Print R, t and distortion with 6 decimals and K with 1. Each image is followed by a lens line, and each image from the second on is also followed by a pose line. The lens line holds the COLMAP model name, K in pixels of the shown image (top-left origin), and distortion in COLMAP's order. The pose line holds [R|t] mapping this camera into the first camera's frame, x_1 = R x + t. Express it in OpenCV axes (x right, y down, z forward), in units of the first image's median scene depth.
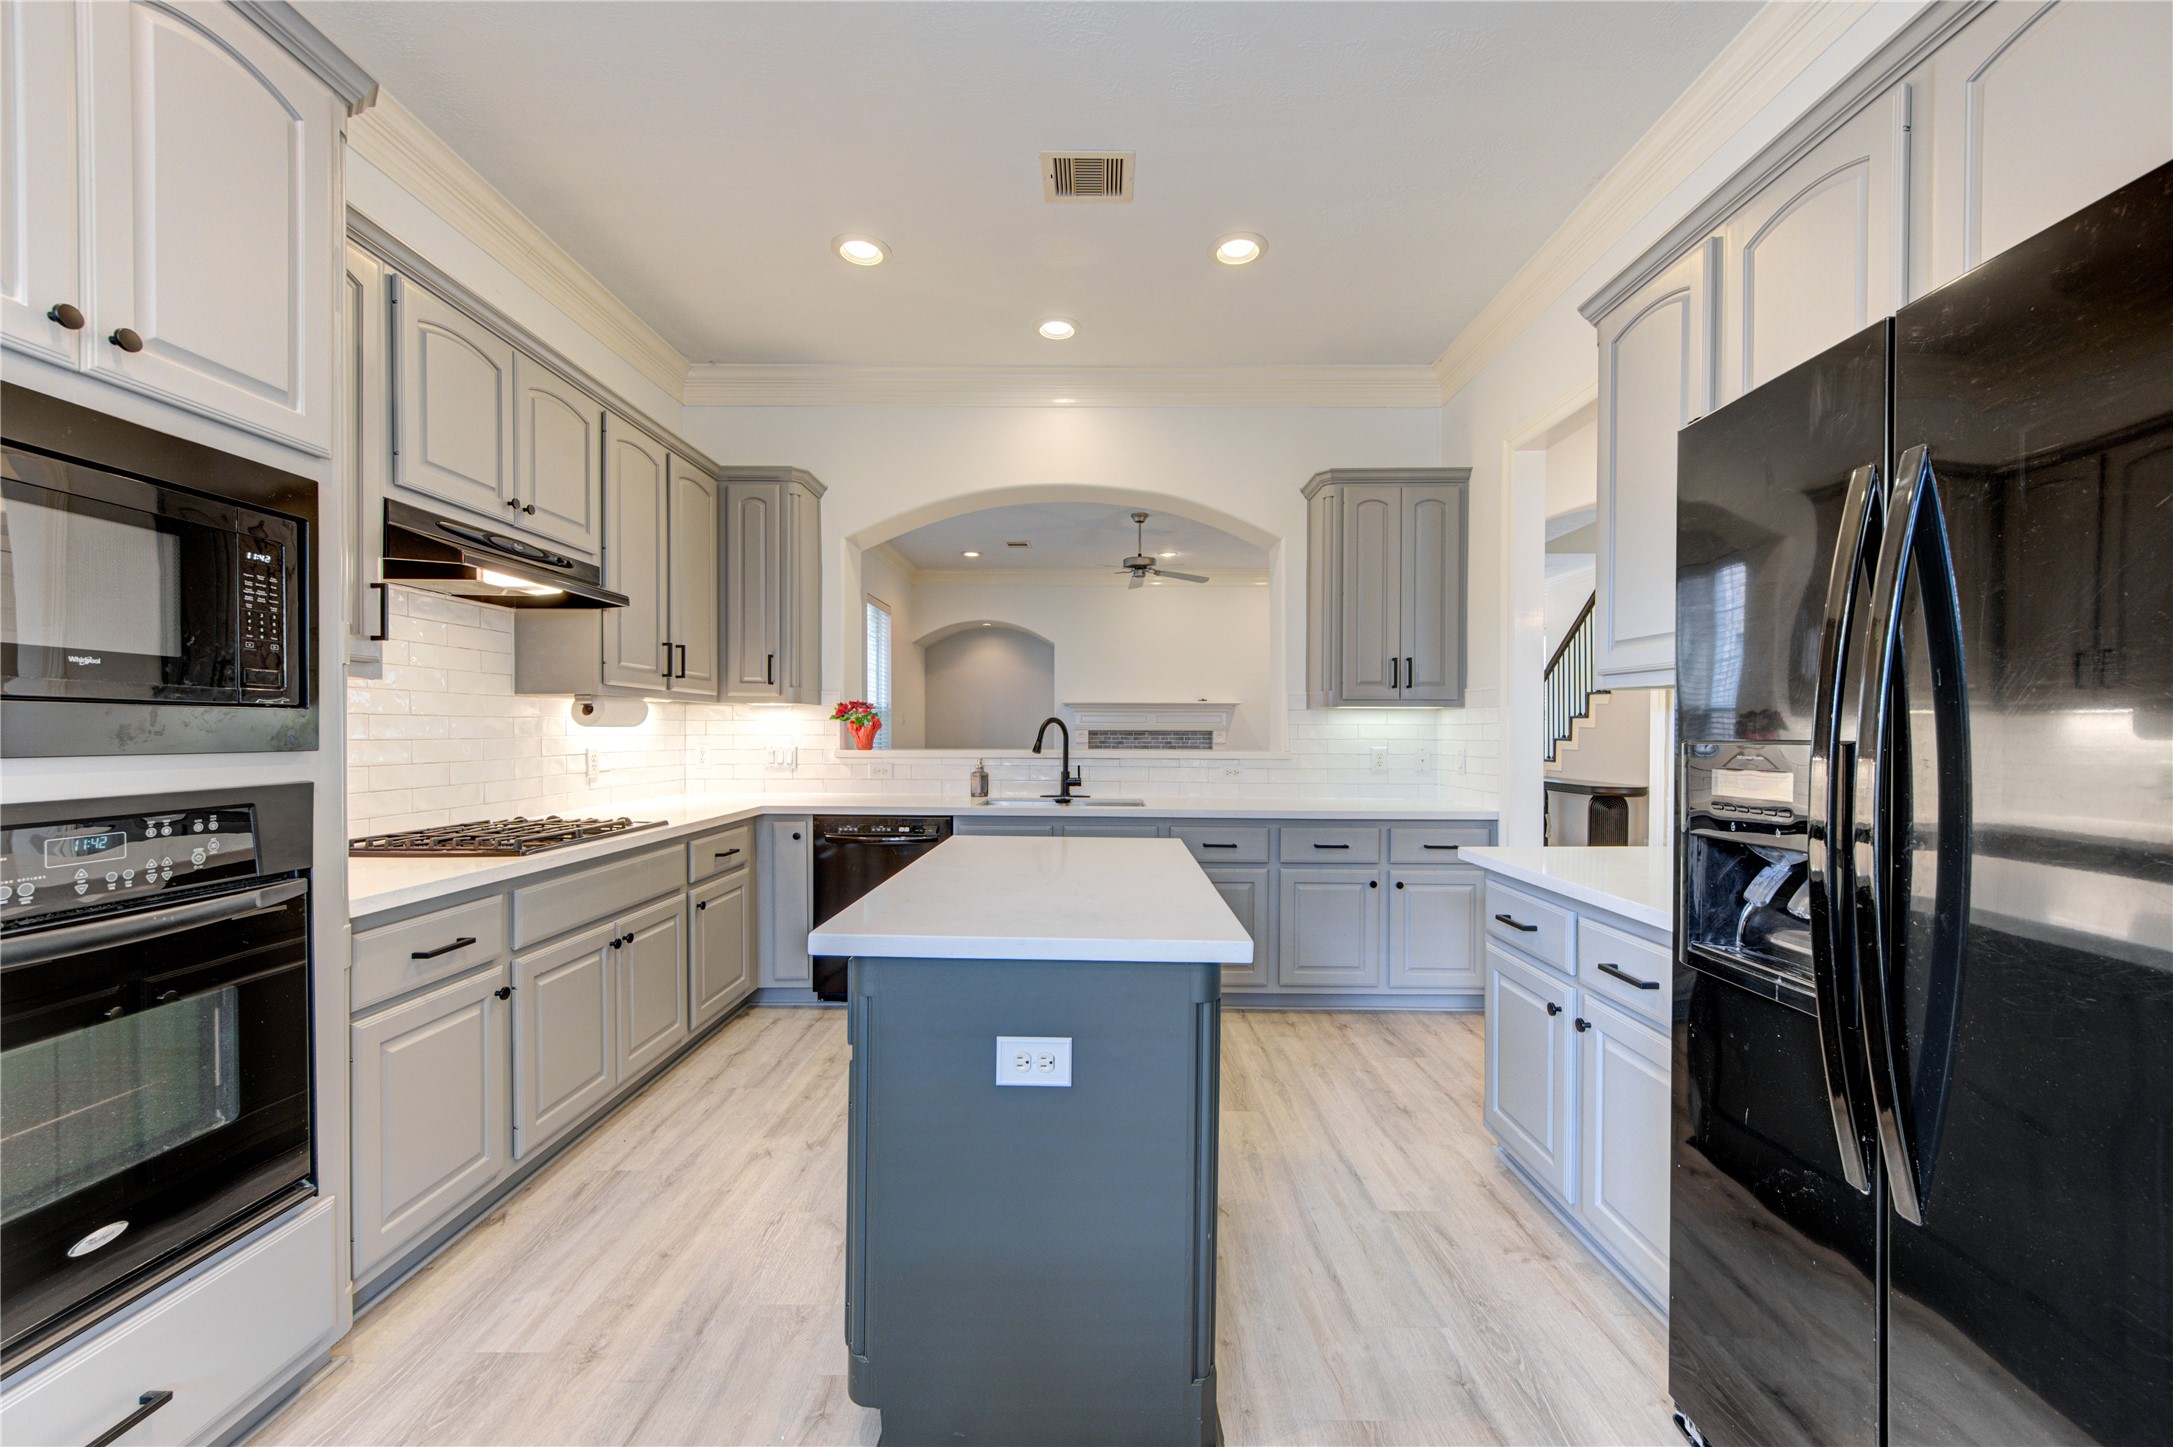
lens RADIAL K [[846.0, 0, 1089.7], [0, 846.0, 734.5], [0, 0, 1]] dist [0.002630, -0.000658]
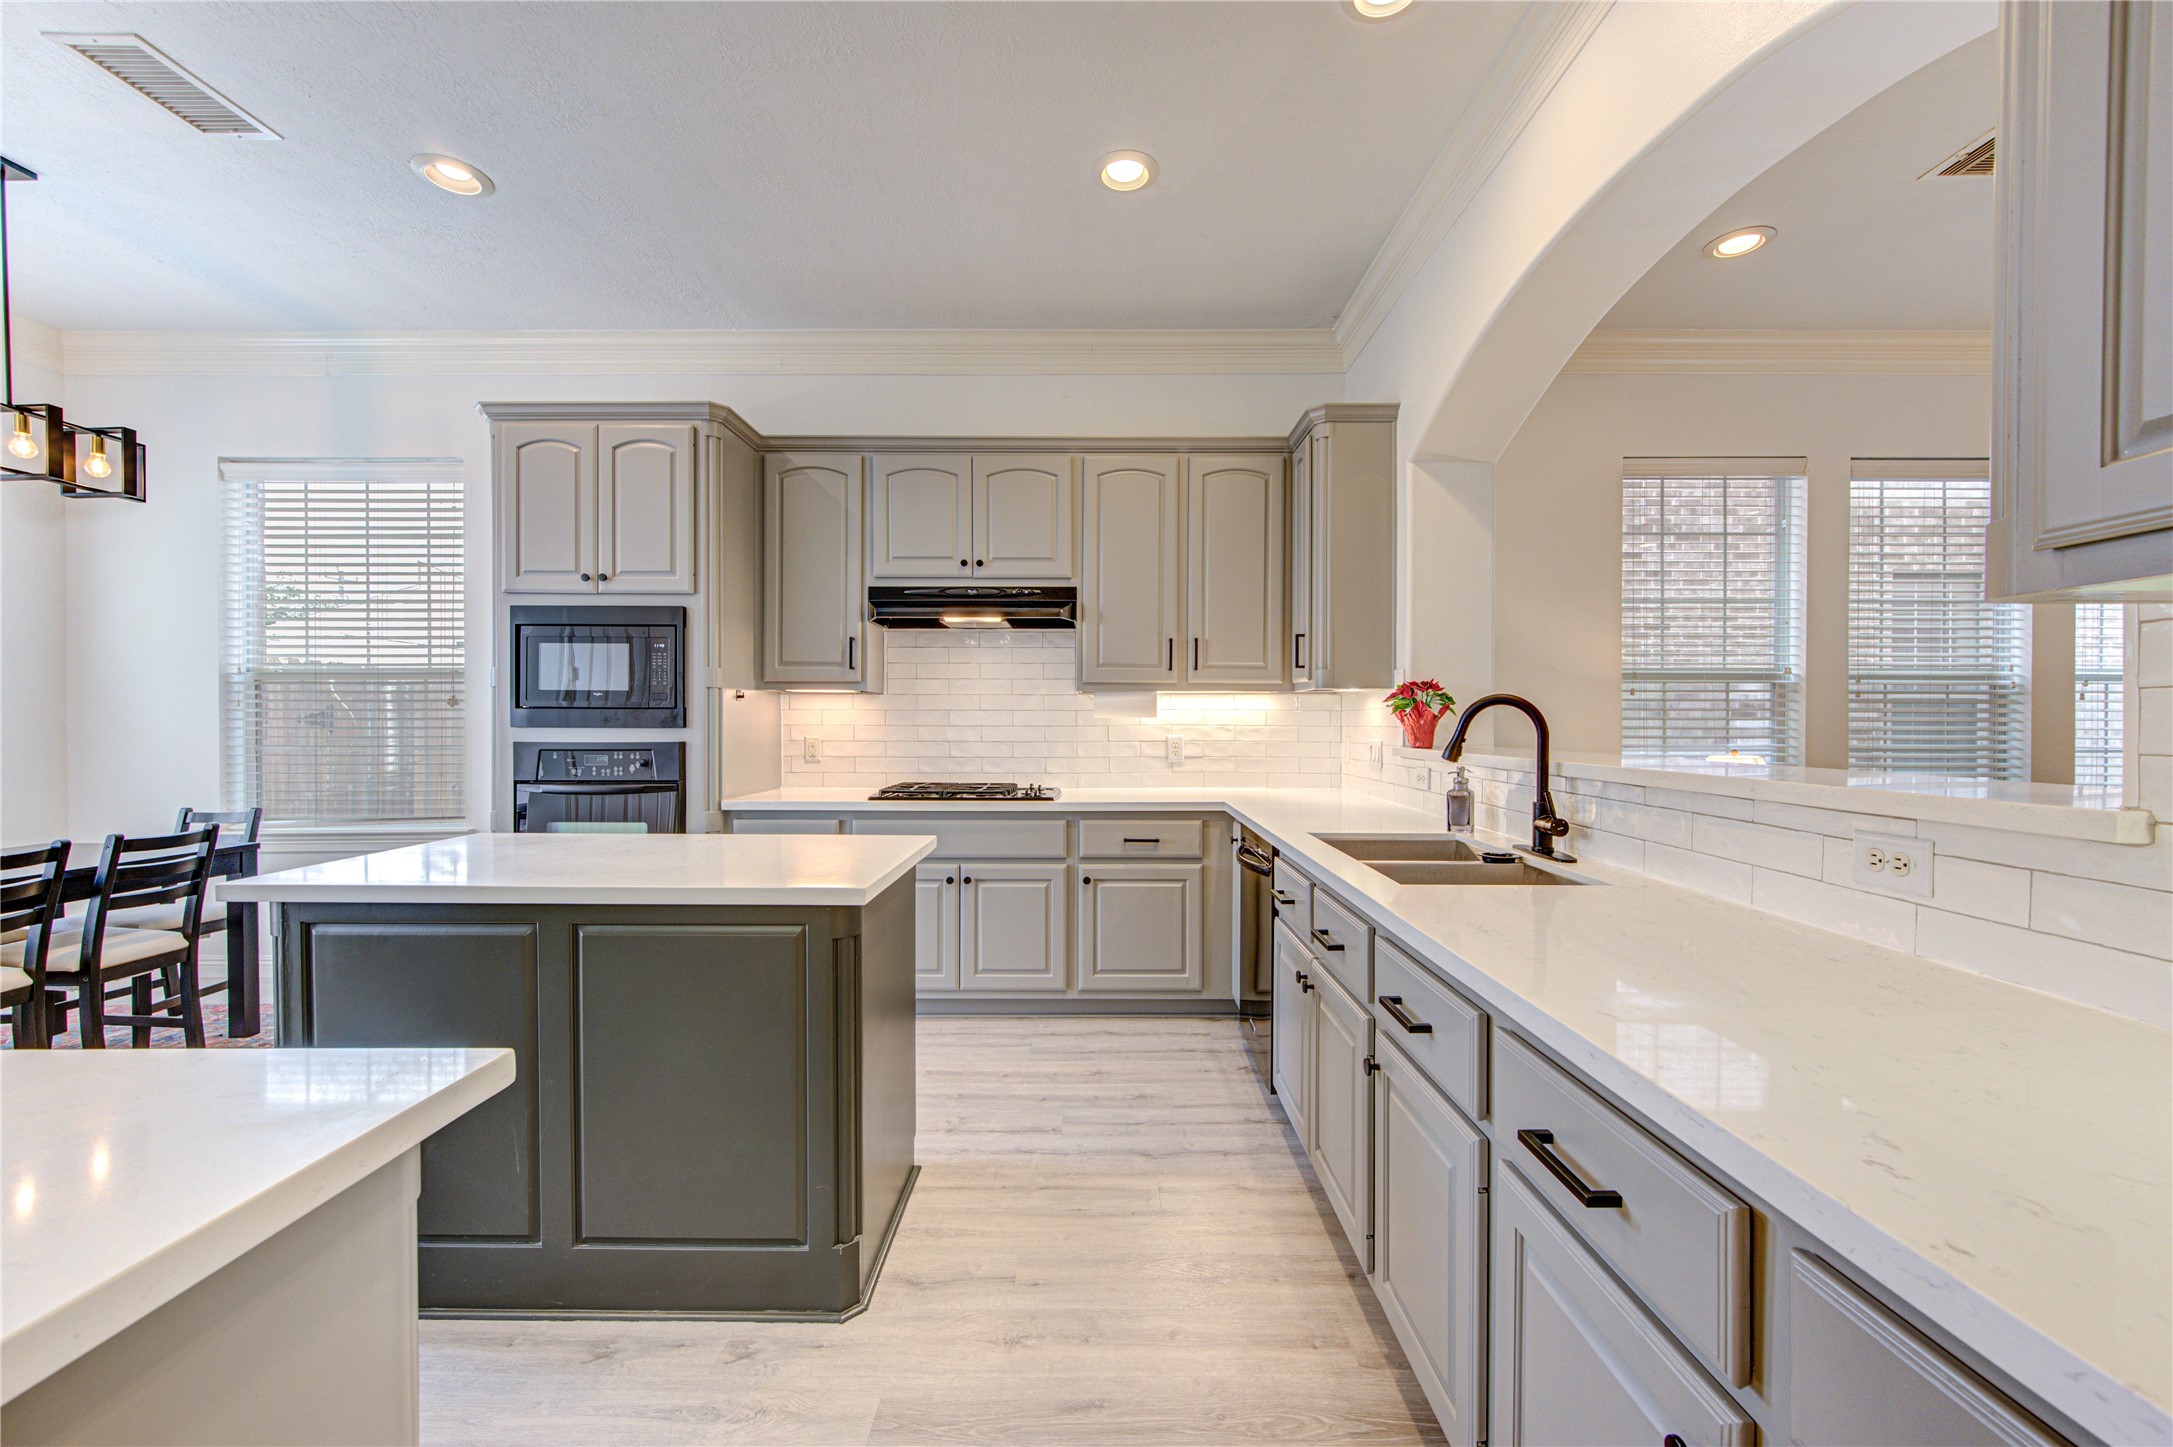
lens RADIAL K [[846.0, 0, 1089.7], [0, 846.0, 734.5], [0, 0, 1]] dist [0.002630, -0.000658]
pose [[0.000212, 0.012242, -0.999925, 0.495461], [-0.008106, 0.999892, 0.012240, 0.000372], [0.999967, 0.008103, 0.000312, 0.788559]]
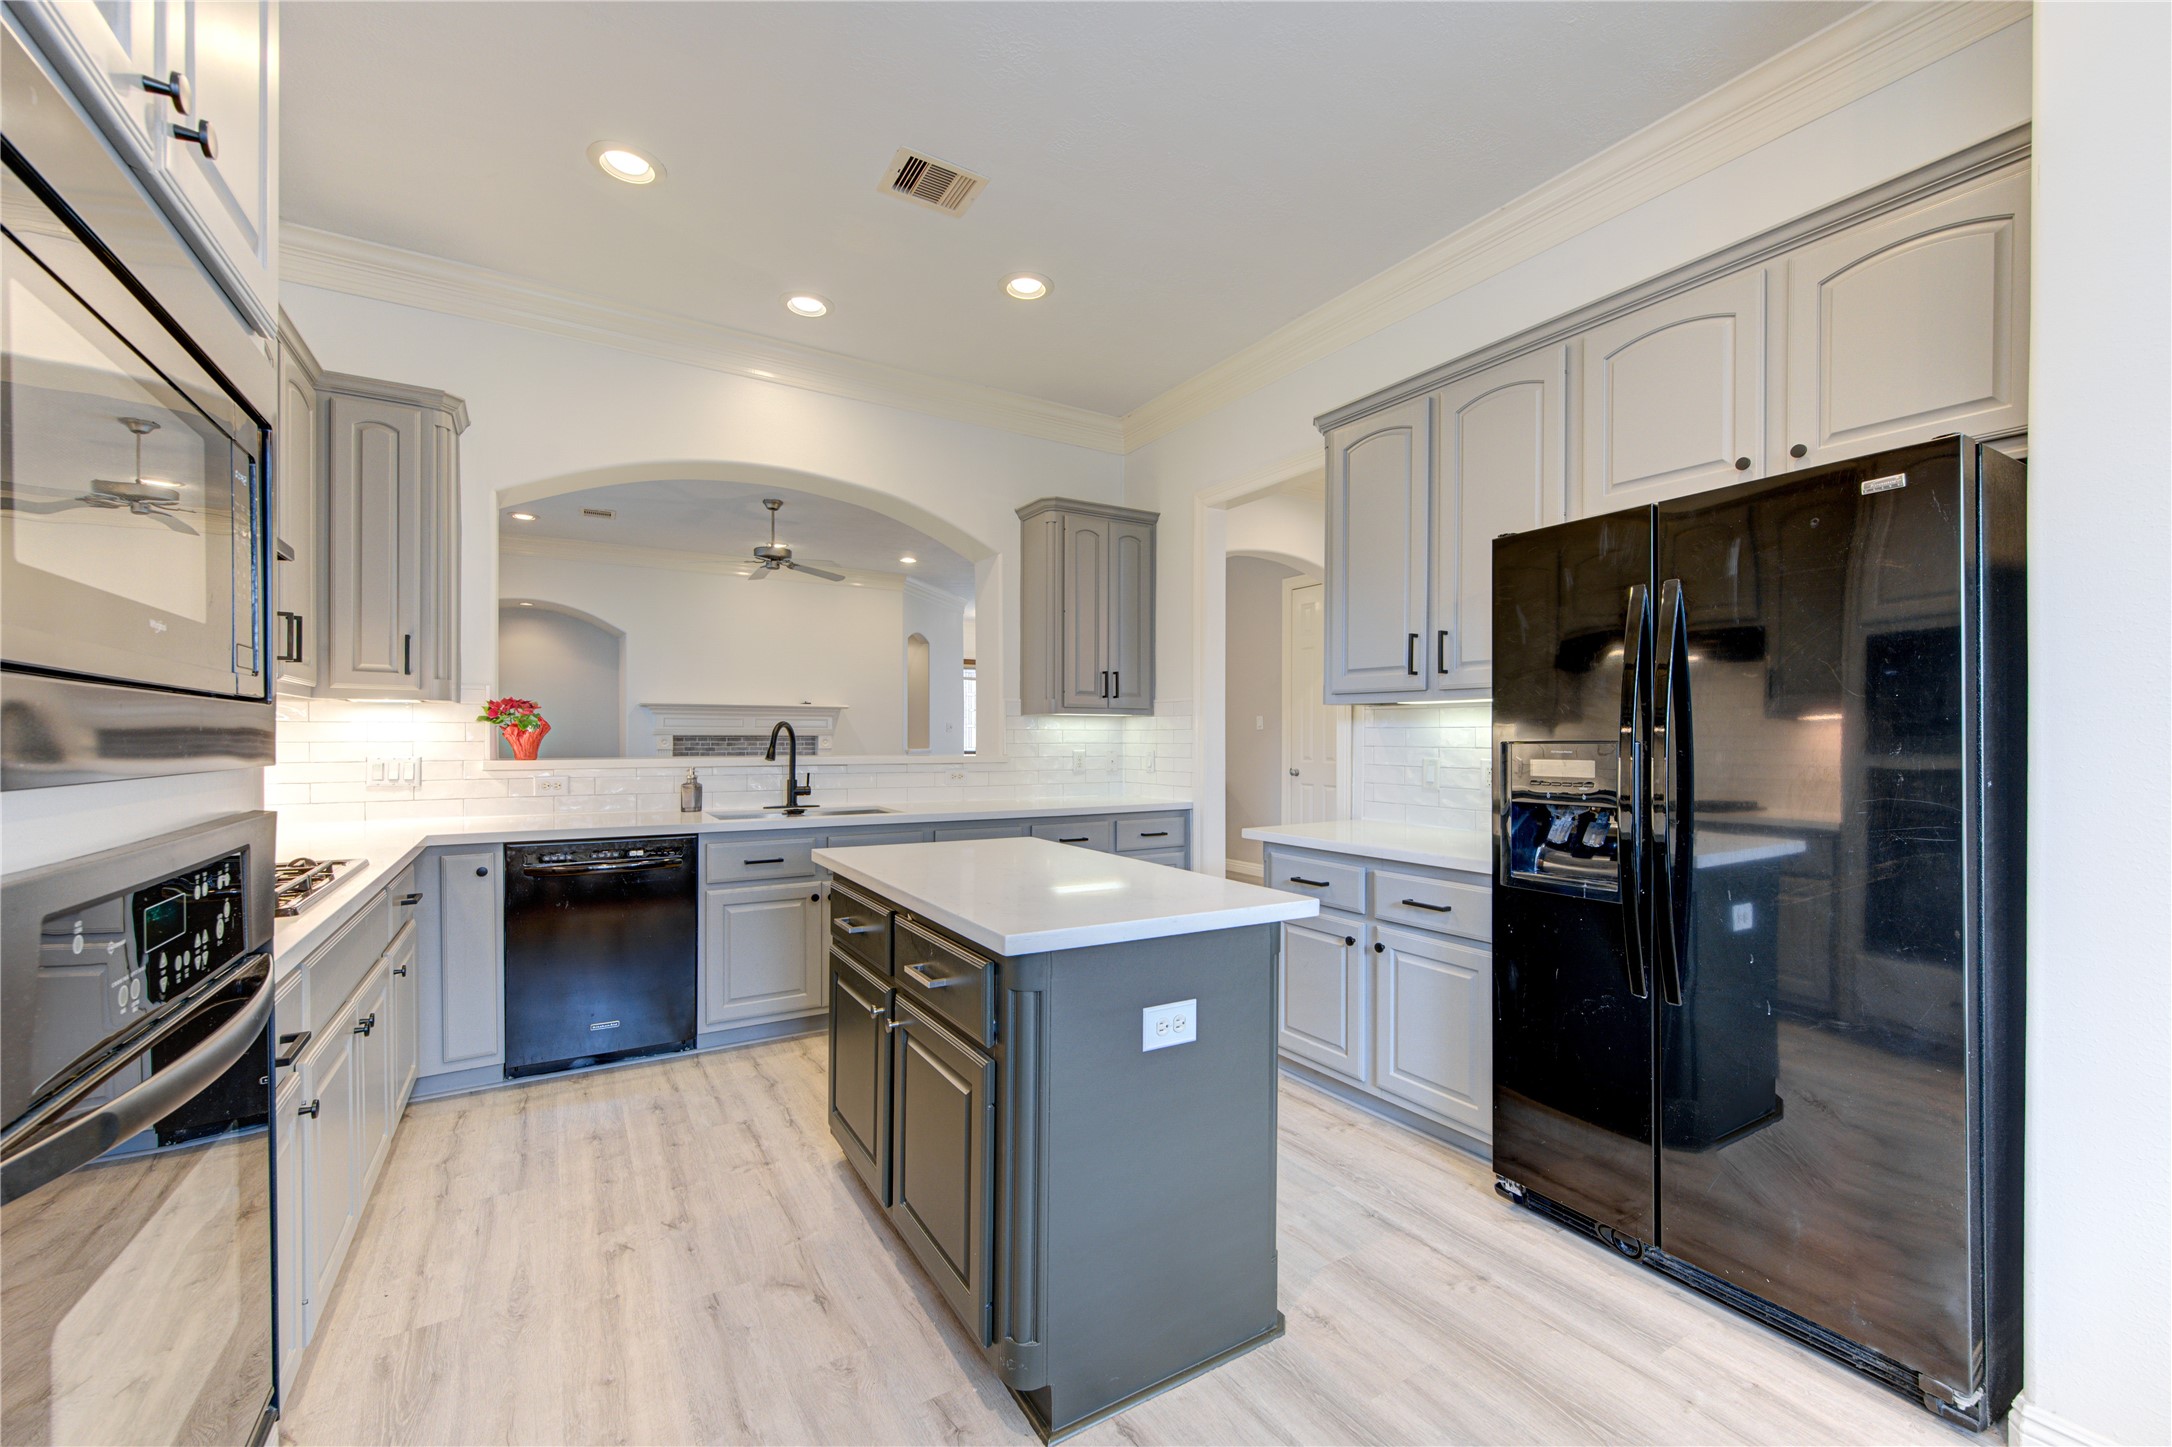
lens RADIAL K [[872.1, 0, 1091.2], [0, 872.1, 736.1], [0, 0, 1]] dist [0.002980, -0.000438]
pose [[0.845594, -0.001302, 0.533824, -0.279879], [0.003286, 0.999991, -0.002767, -0.000534], [-0.533816, 0.004094, 0.845591, 0.020590]]
